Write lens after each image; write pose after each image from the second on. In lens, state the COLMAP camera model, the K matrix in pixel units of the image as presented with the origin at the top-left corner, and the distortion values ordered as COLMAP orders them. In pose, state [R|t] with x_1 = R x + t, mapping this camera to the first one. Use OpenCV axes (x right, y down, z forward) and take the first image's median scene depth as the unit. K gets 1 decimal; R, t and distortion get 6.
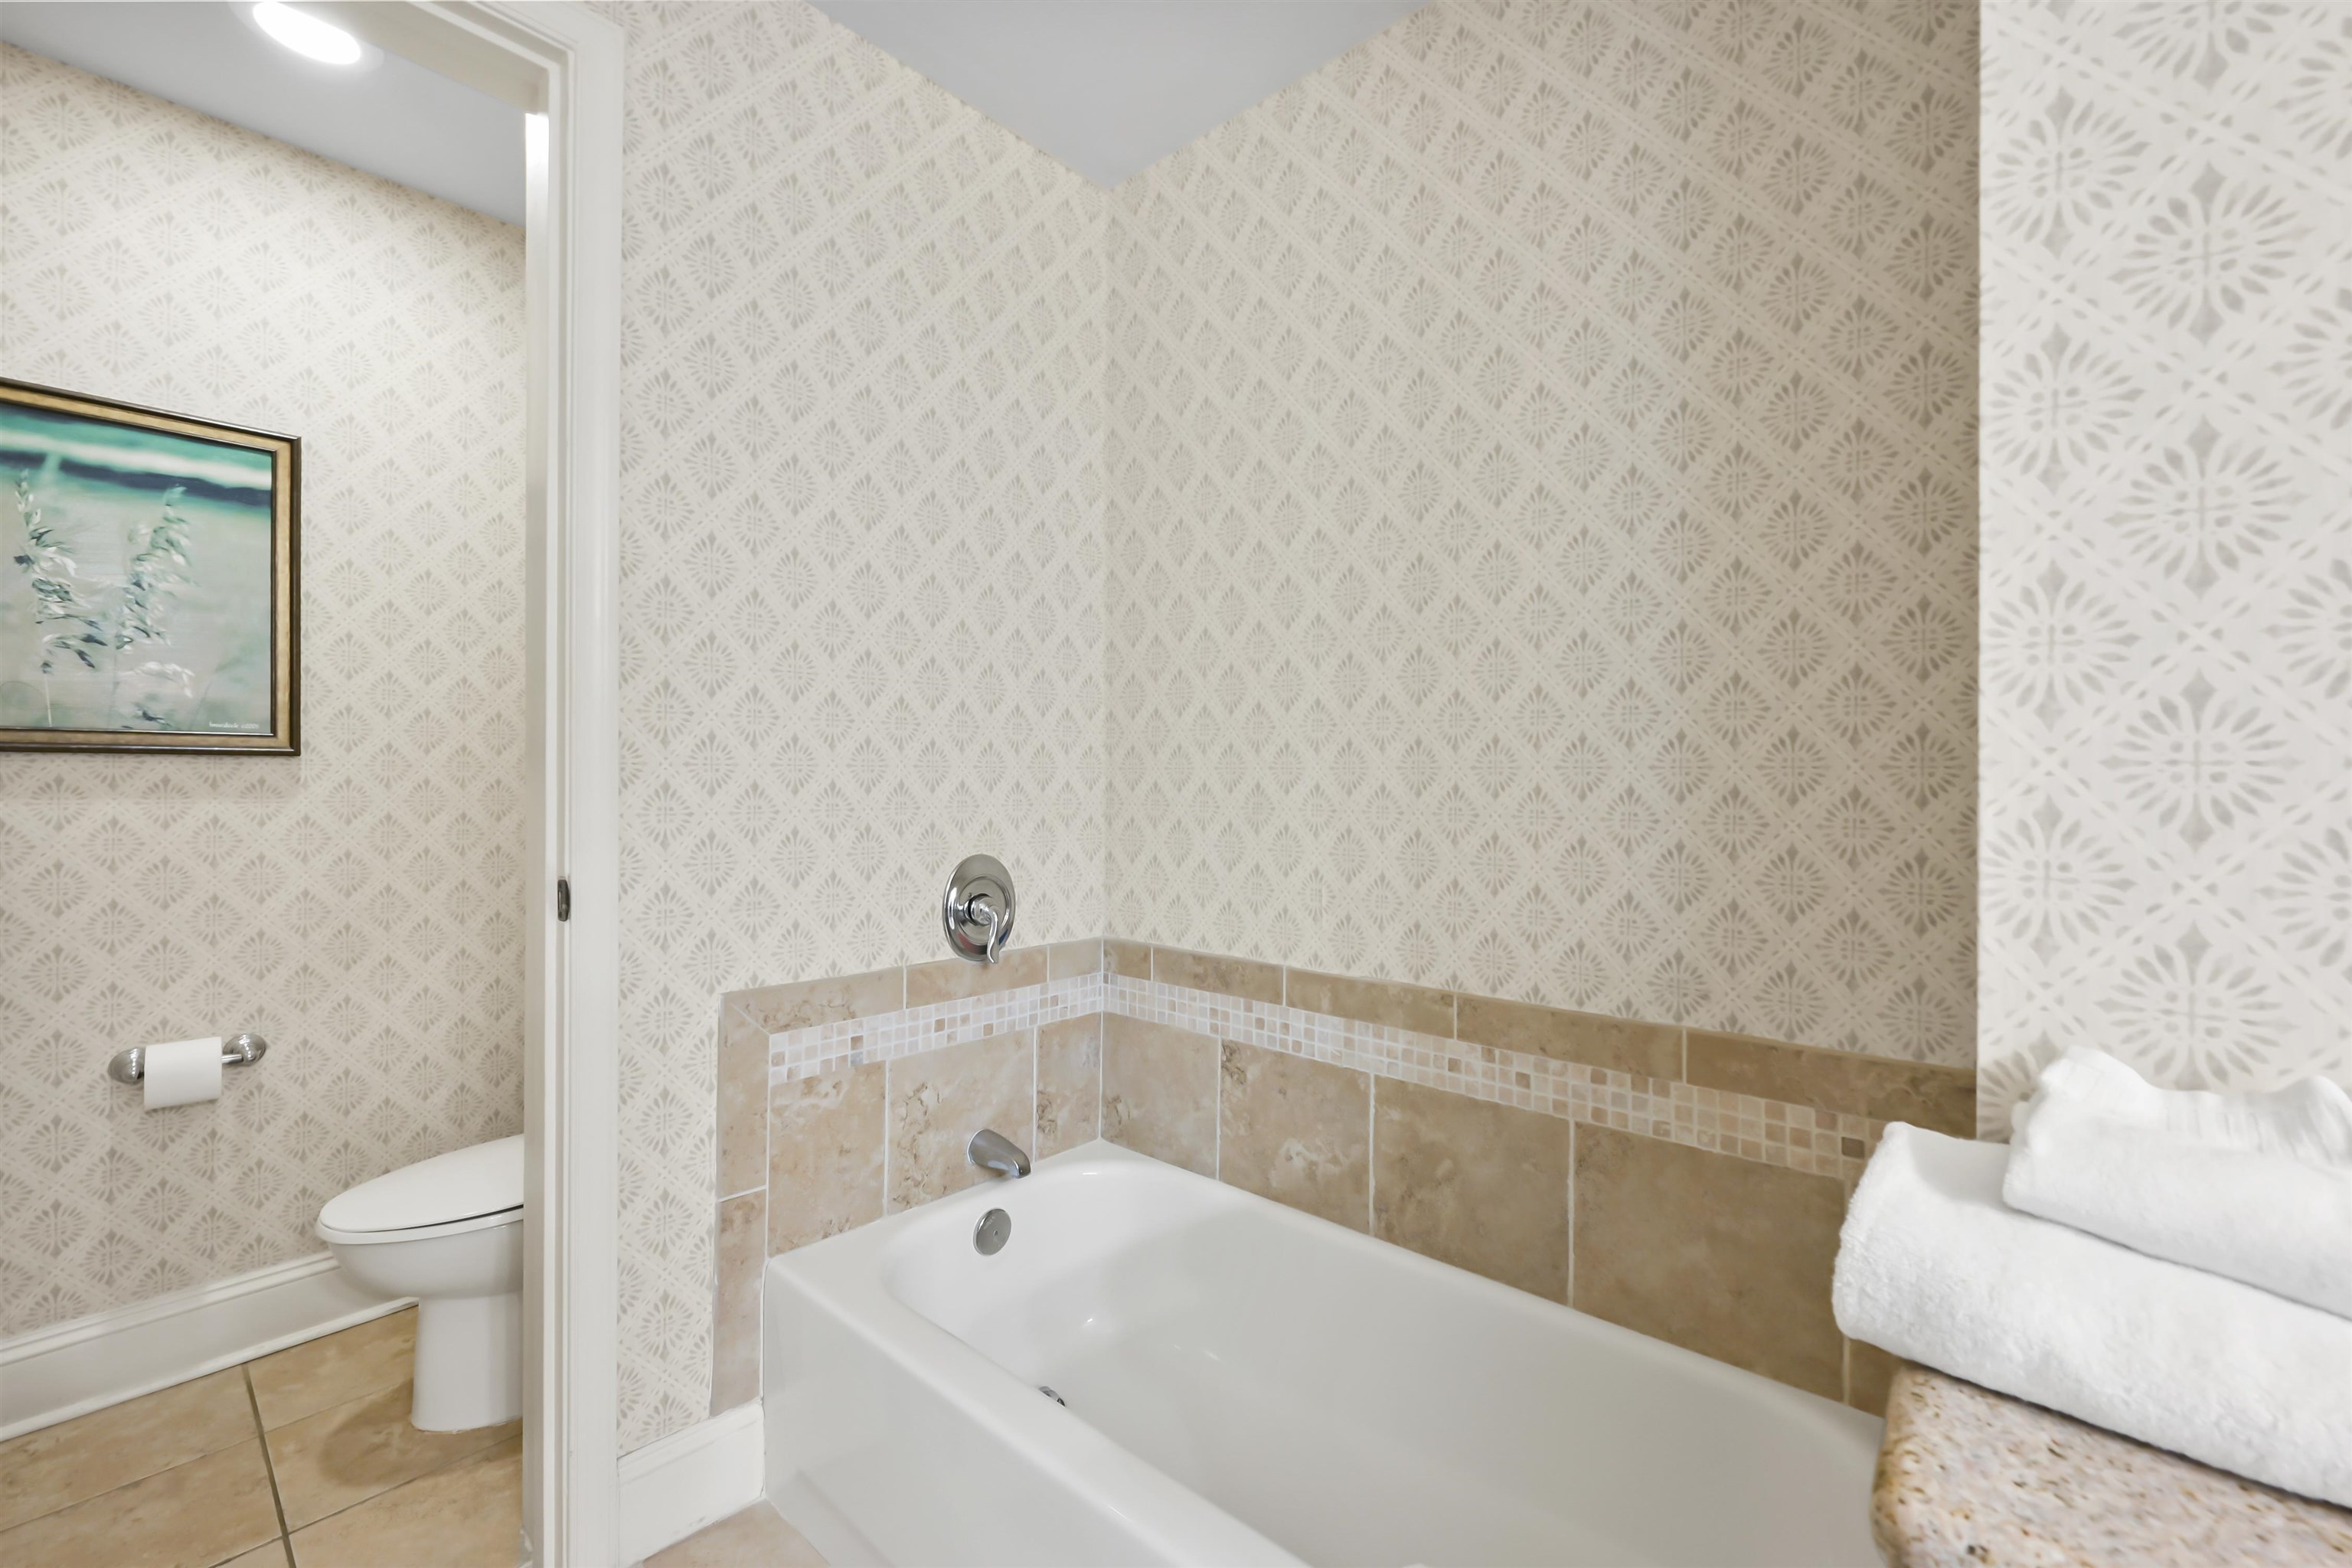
lens RADIAL K [[972.2, 0, 1180.7], [0, 972.2, 794.5], [0, 0, 1]] dist [-0.001539, -0.000004]
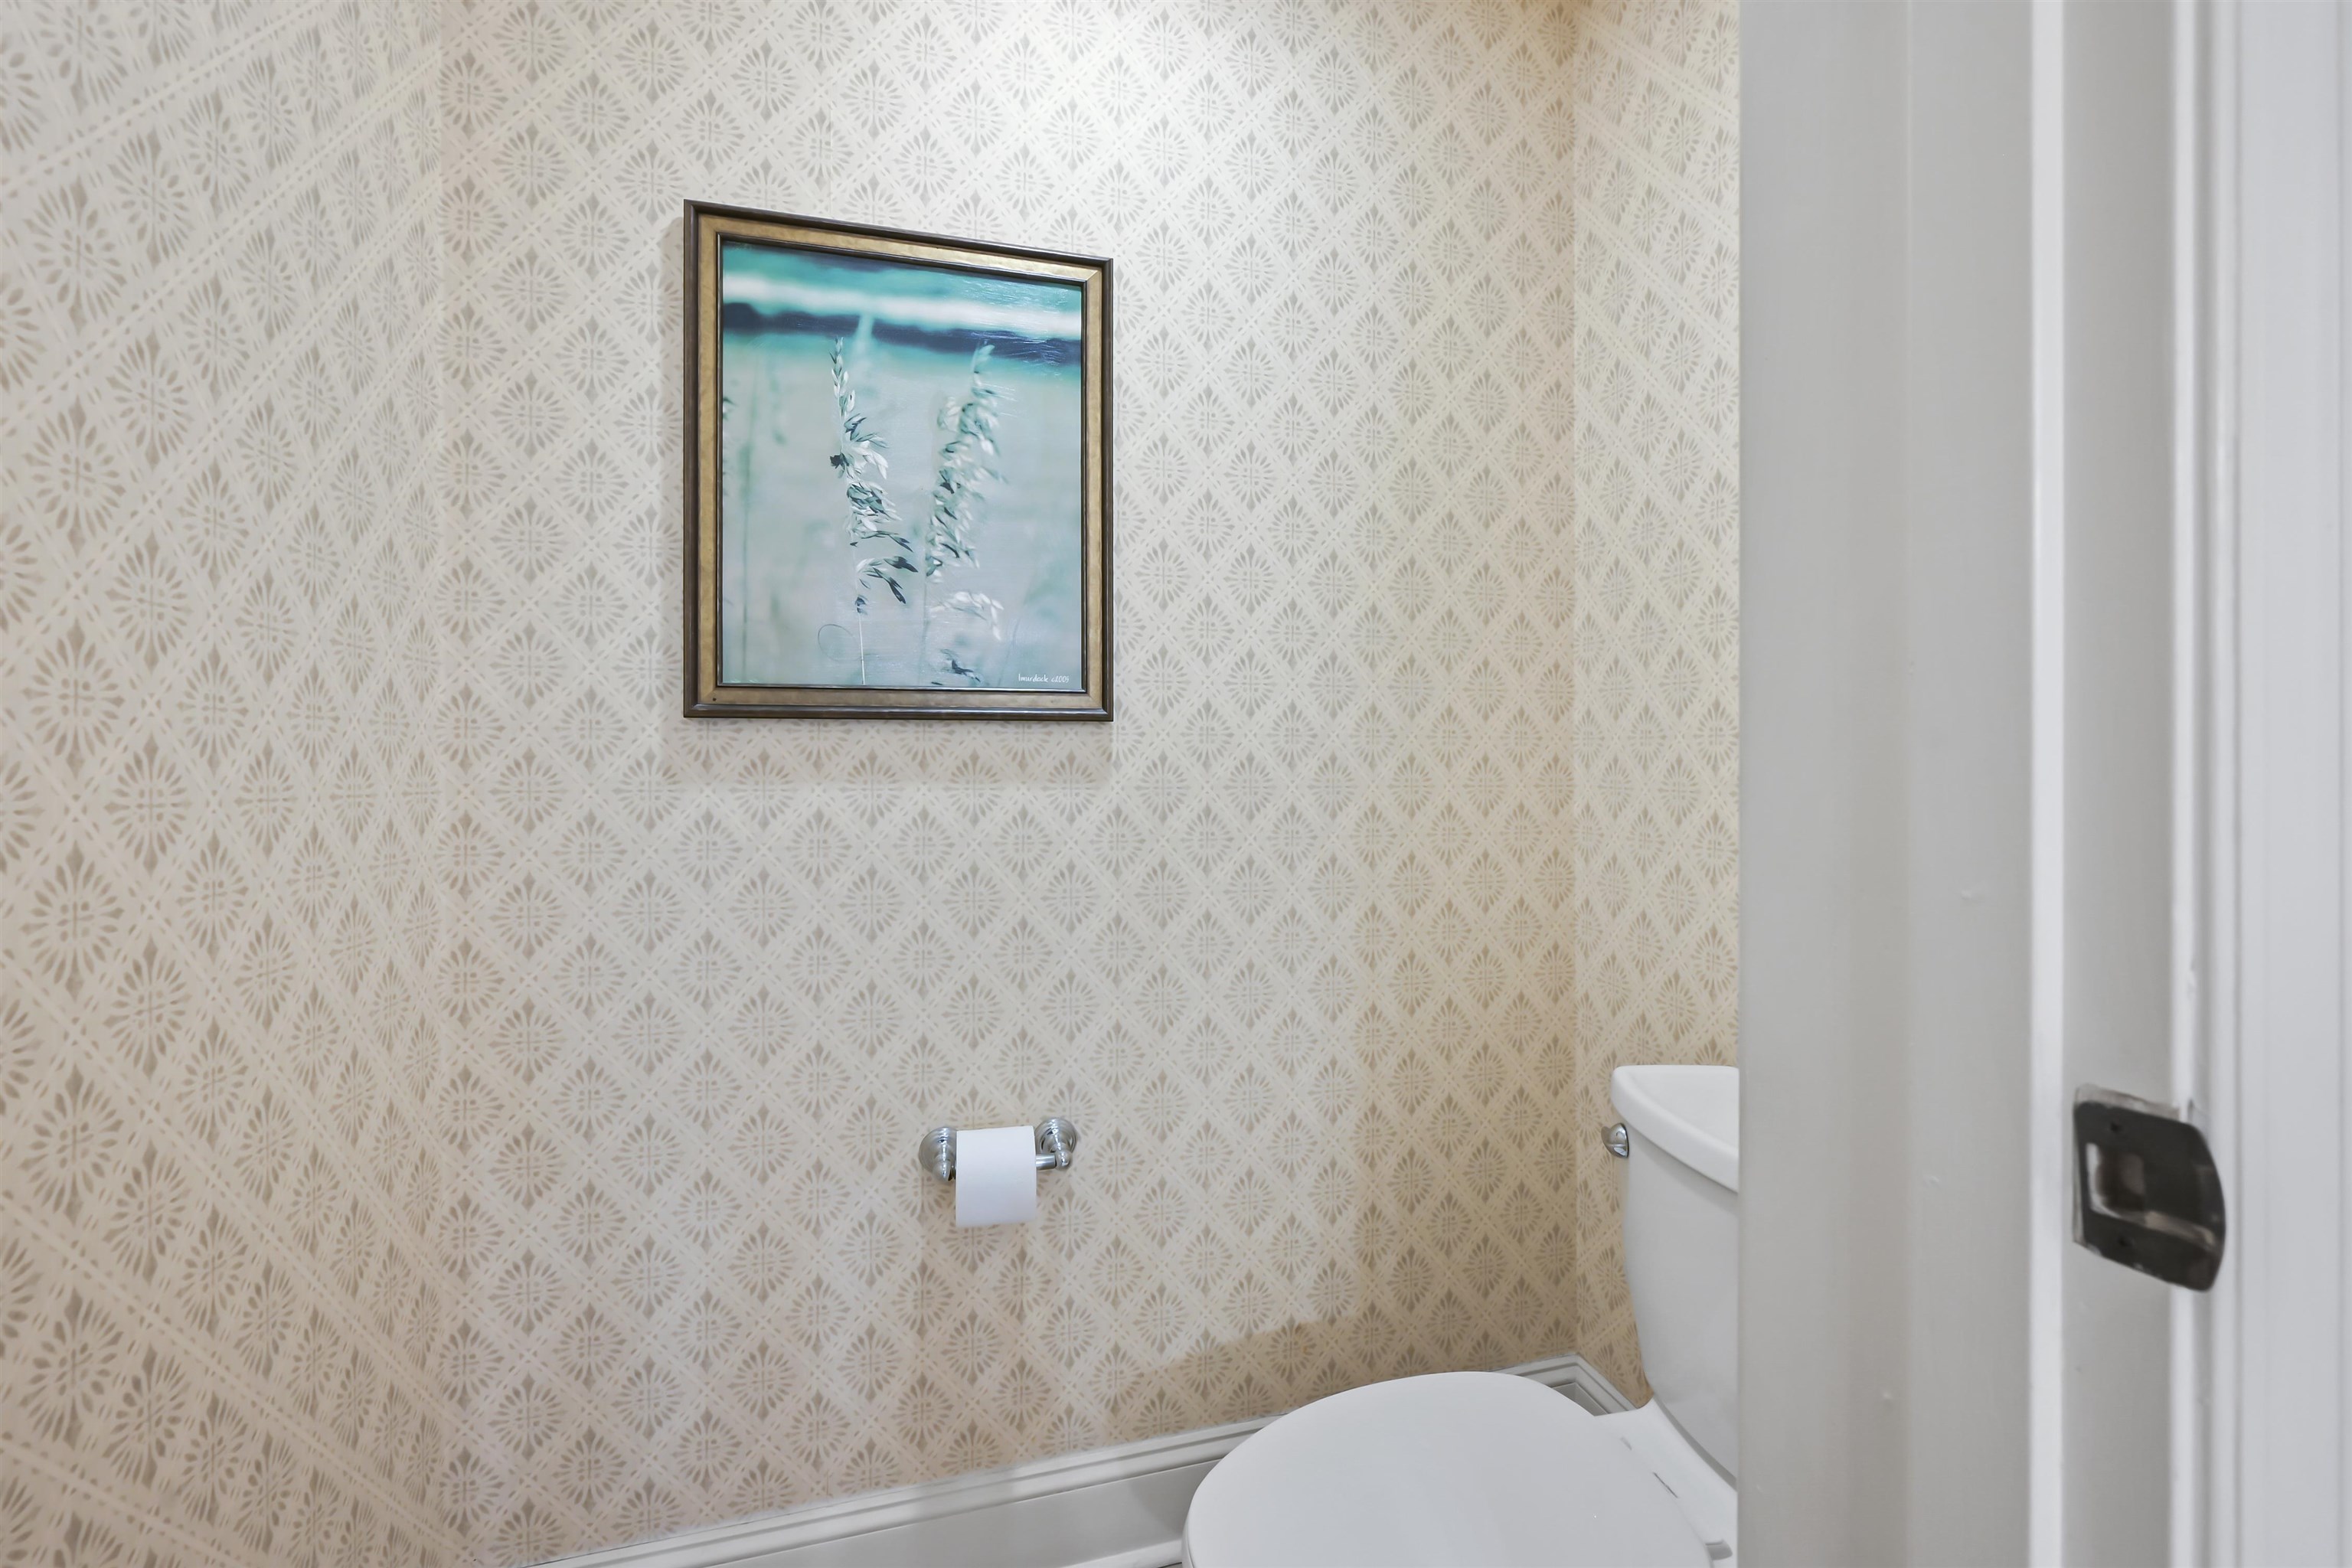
lens RADIAL K [[972.2, 0, 1178.7], [0, 972.2, 795.4], [0, 0, 1]] dist [-0.001539, -0.000004]
pose [[0.838552, -0.016633, -0.544567, -0.528973], [0.006753, 0.999774, -0.020138, 0.029497], [0.544780, 0.013210, 0.838475, 0.480511]]
